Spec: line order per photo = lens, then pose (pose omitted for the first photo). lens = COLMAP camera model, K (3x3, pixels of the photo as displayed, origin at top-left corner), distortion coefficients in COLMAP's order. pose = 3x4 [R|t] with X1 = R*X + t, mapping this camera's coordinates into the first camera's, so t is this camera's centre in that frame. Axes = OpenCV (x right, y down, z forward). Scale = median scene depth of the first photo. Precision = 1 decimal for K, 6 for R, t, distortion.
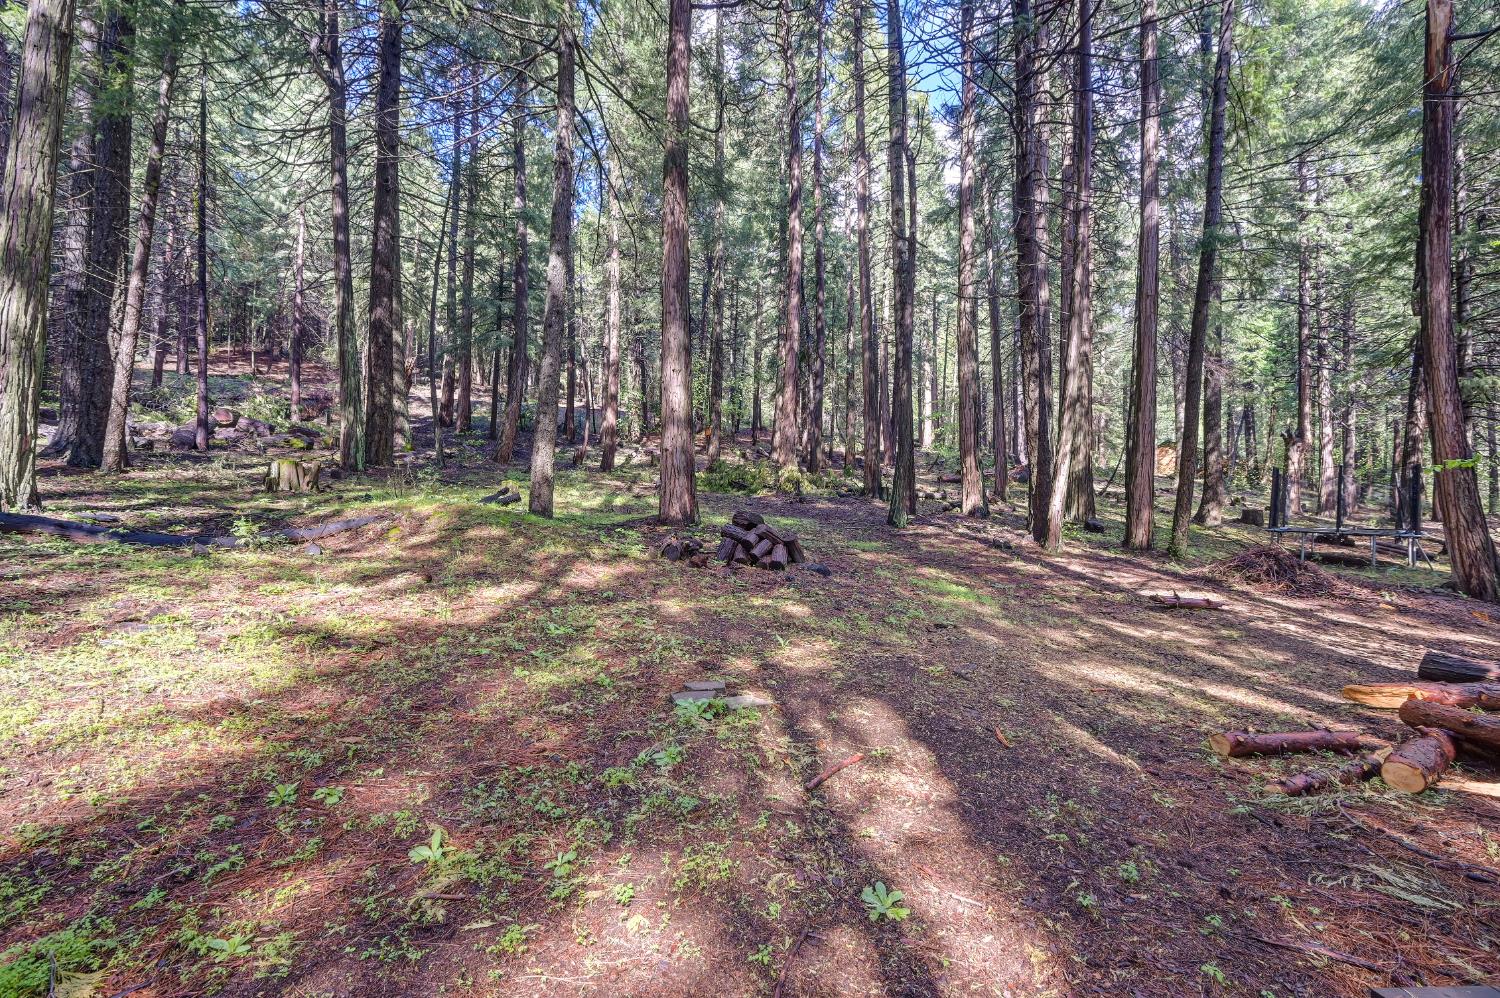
lens RADIAL K [[589.6, 0, 752.1], [0, 589.6, 502.8], [0, 0, 1]] dist [-0.000992, -0.000131]
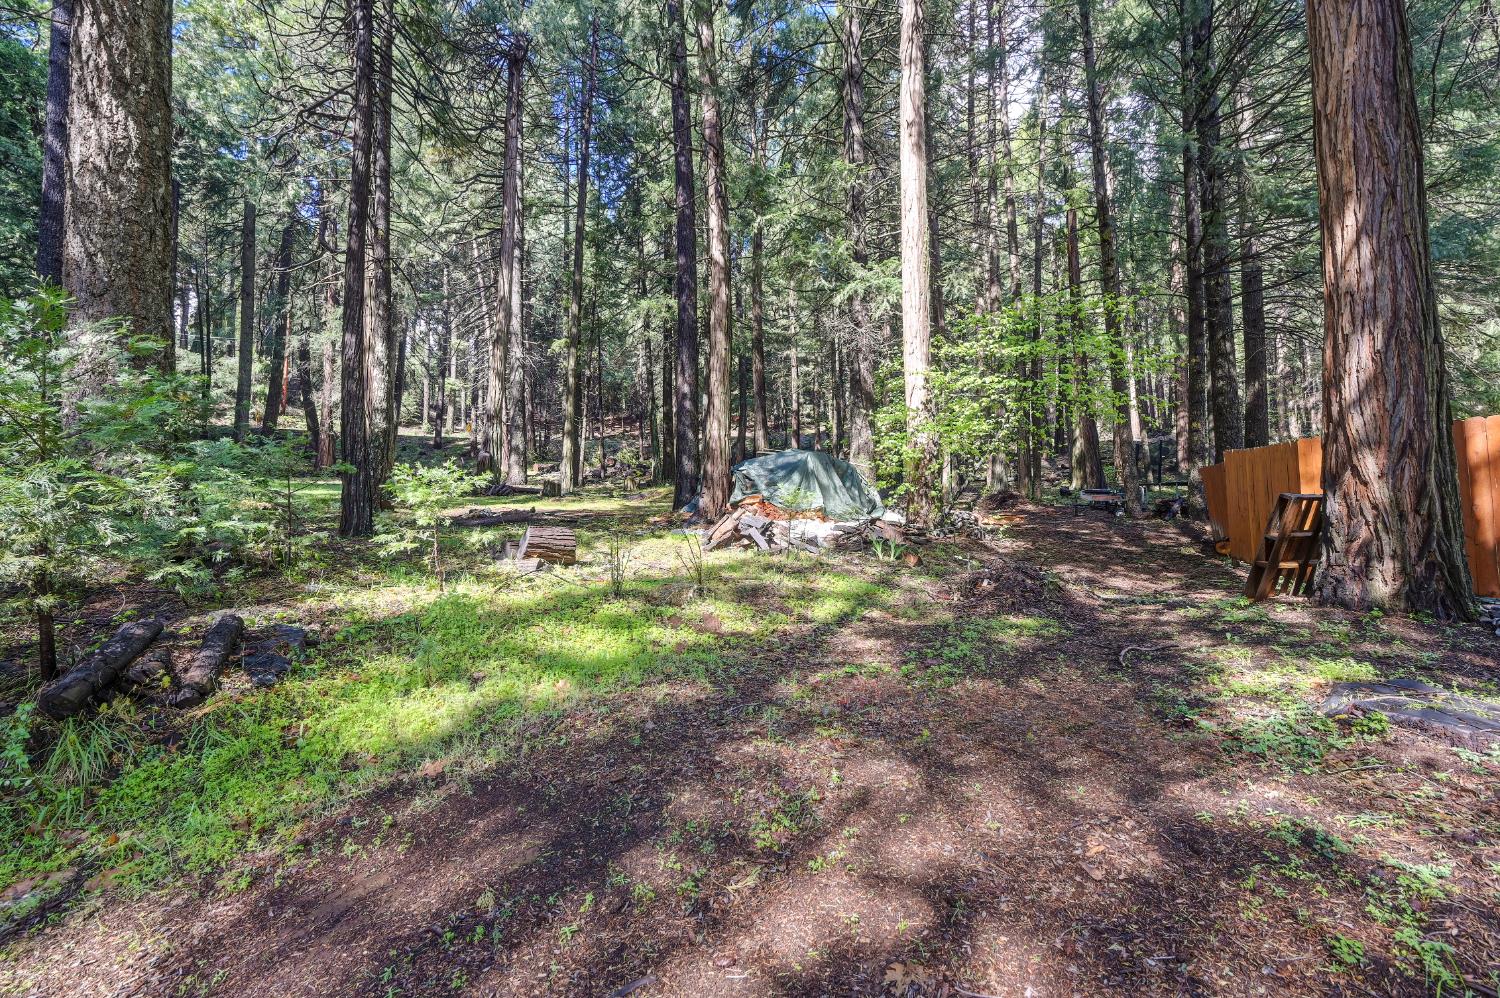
lens RADIAL K [[589.6, 0, 752.1], [0, 589.6, 502.8], [0, 0, 1]] dist [-0.000992, -0.000131]
pose [[0.878972, -0.040197, -0.475176, 0.404507], [0.031800, 0.999164, -0.025701, 0.049949], [0.475812, 0.007480, 0.879515, -0.455405]]
